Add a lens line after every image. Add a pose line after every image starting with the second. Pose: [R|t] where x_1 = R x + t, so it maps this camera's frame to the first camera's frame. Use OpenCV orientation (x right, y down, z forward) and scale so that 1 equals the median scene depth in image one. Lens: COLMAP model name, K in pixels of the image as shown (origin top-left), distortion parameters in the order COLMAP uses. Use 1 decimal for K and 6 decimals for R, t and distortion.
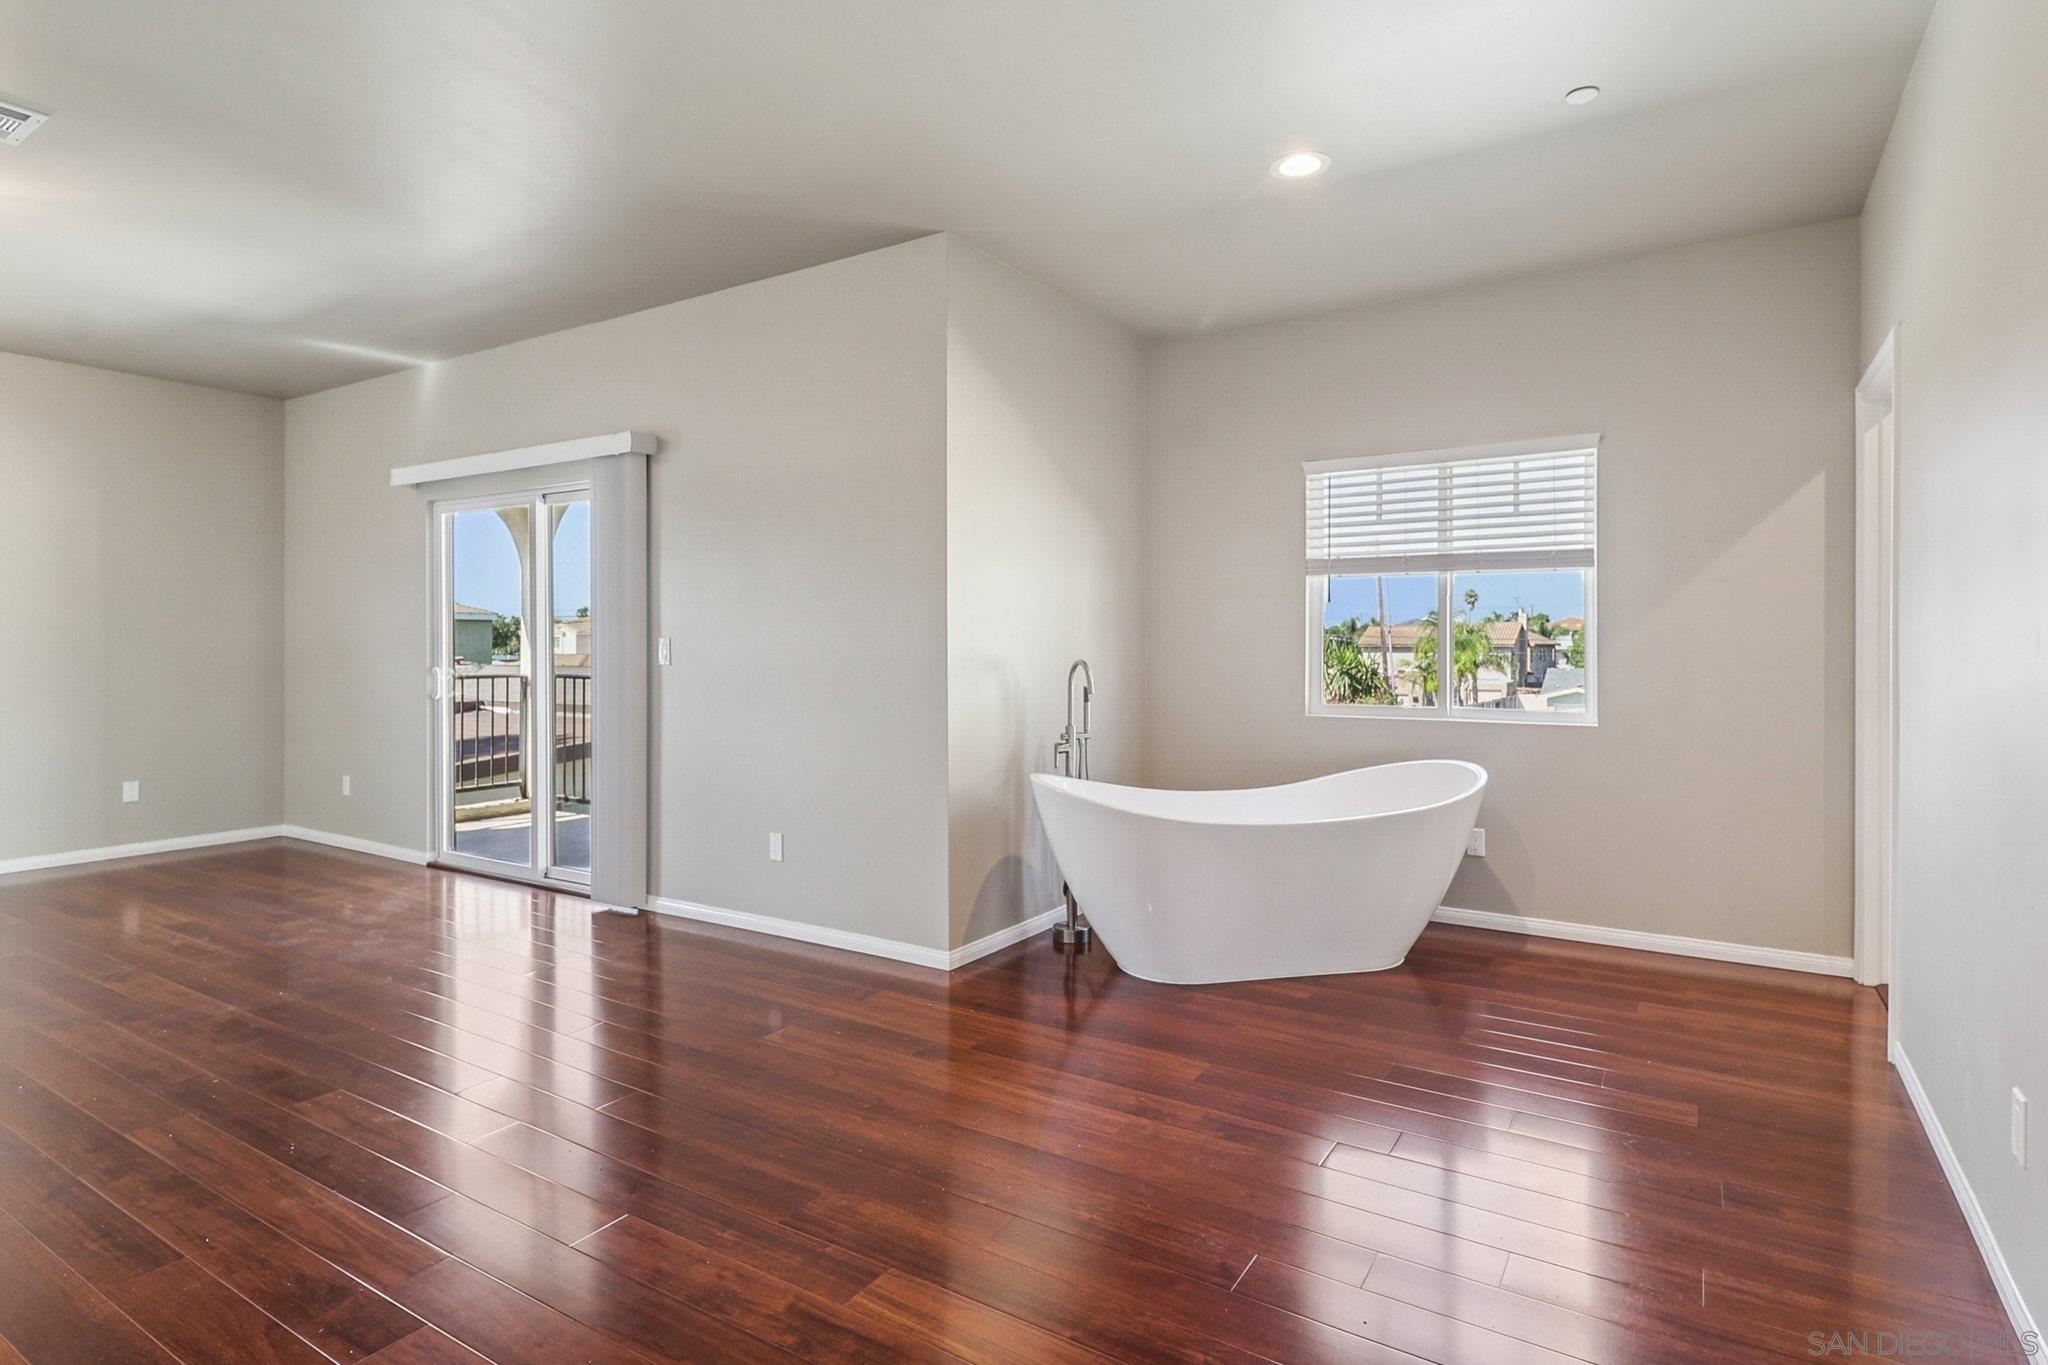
lens RADIAL K [[1061.2, 0, 1023.5], [0, 1061.2, 660.3], [0, 0, 1]] dist [0.023831, -0.016573]
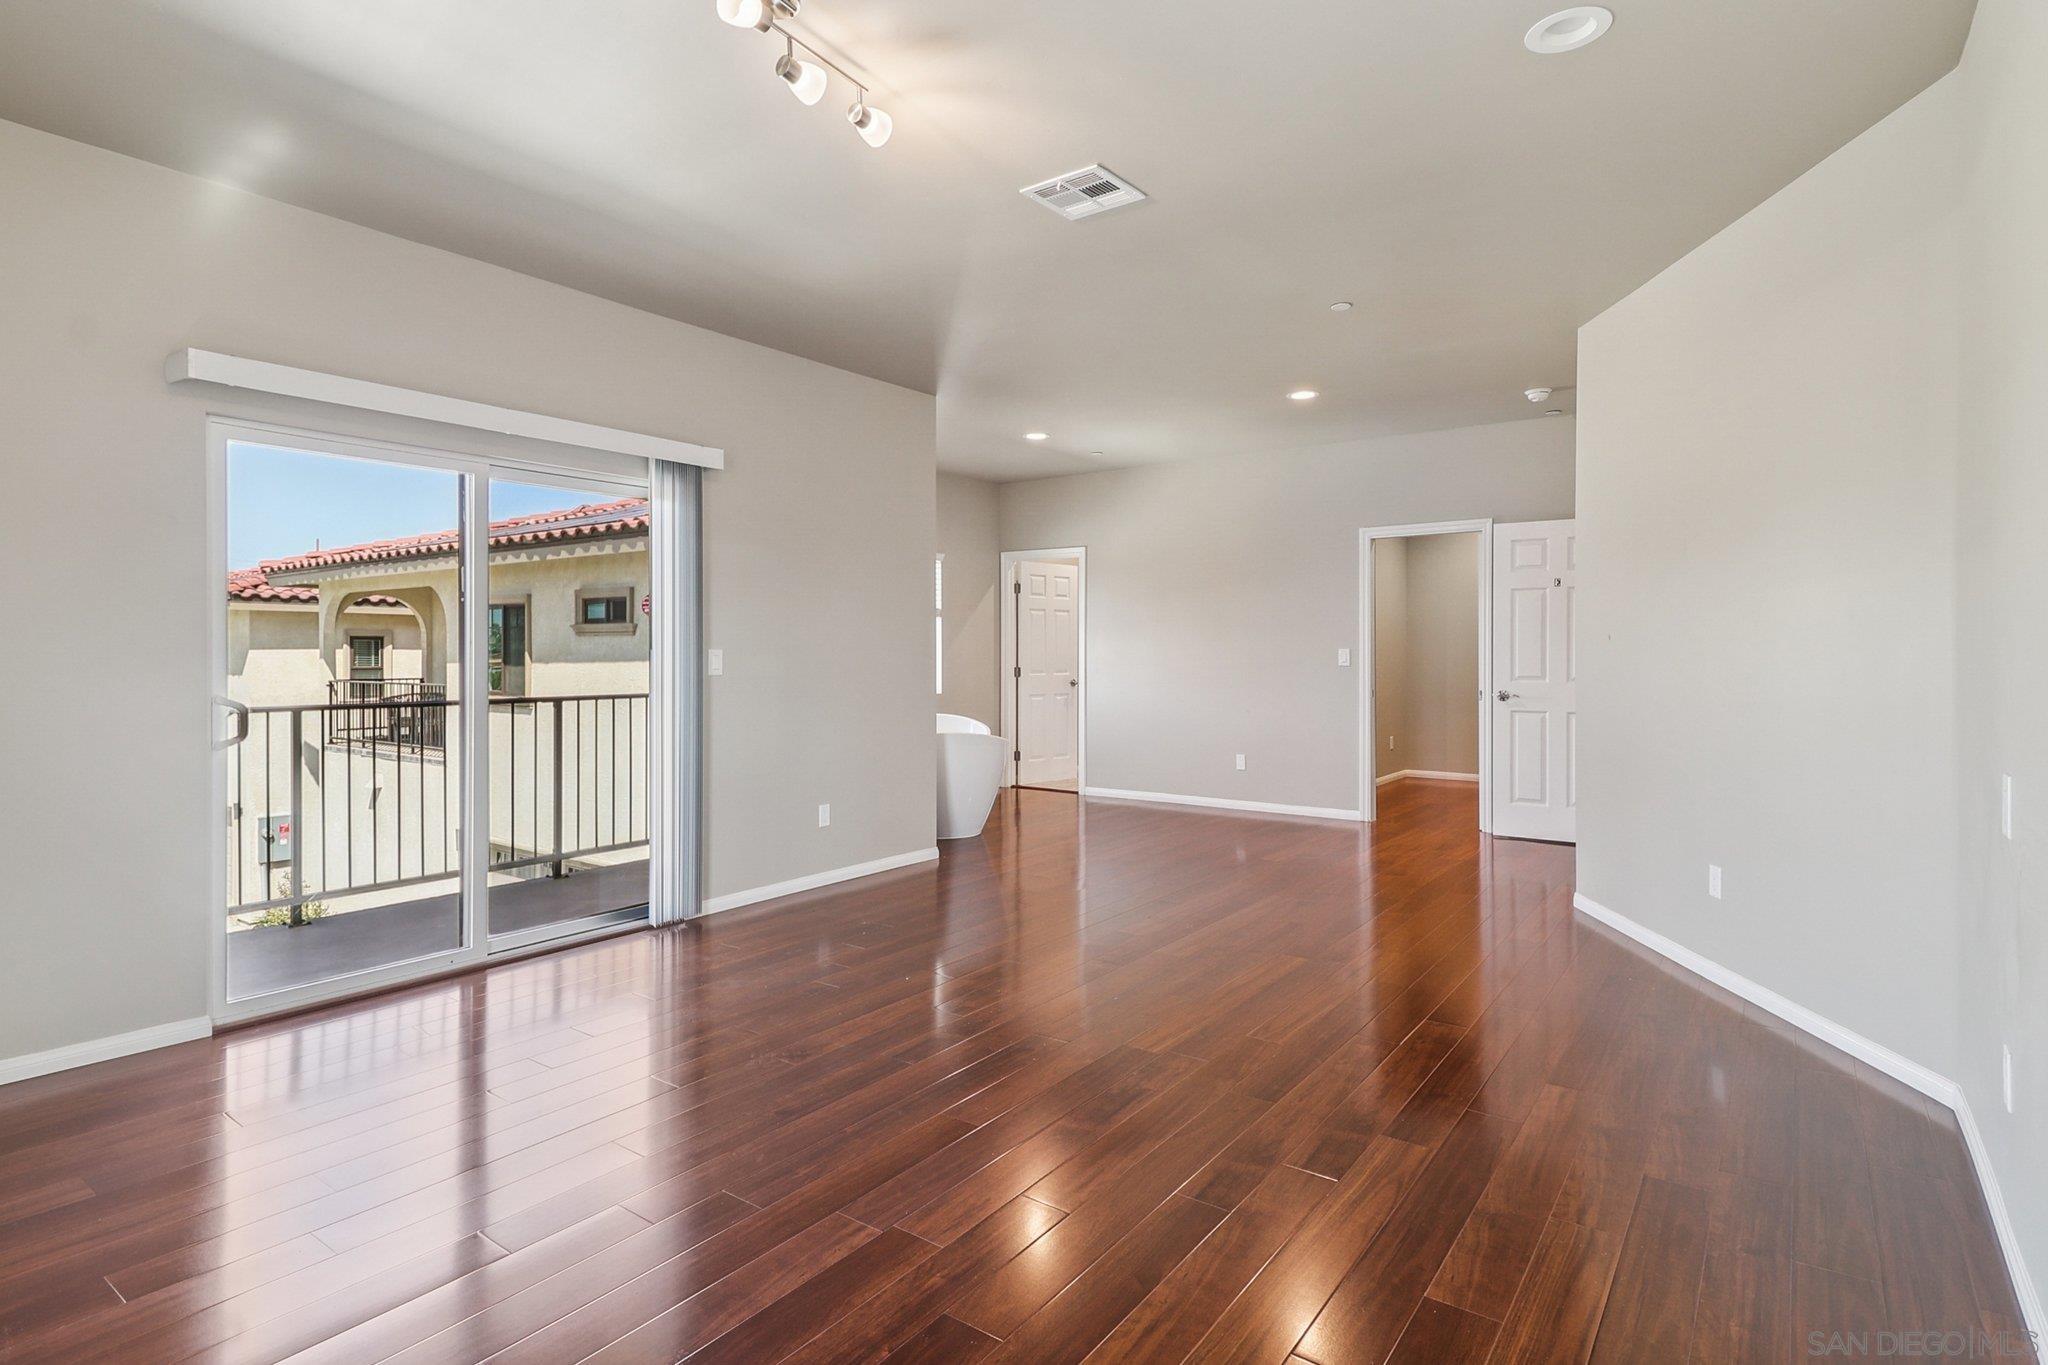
lens RADIAL K [[1061.2, 0, 1023.5], [0, 1061.2, 660.3], [0, 0, 1]] dist [0.023831, -0.016573]
pose [[0.116818, -0.008047, 0.993121, -1.353311], [0.020921, 0.999765, 0.005640, -0.013506], [-0.992933, 0.020118, 0.116959, 0.554465]]
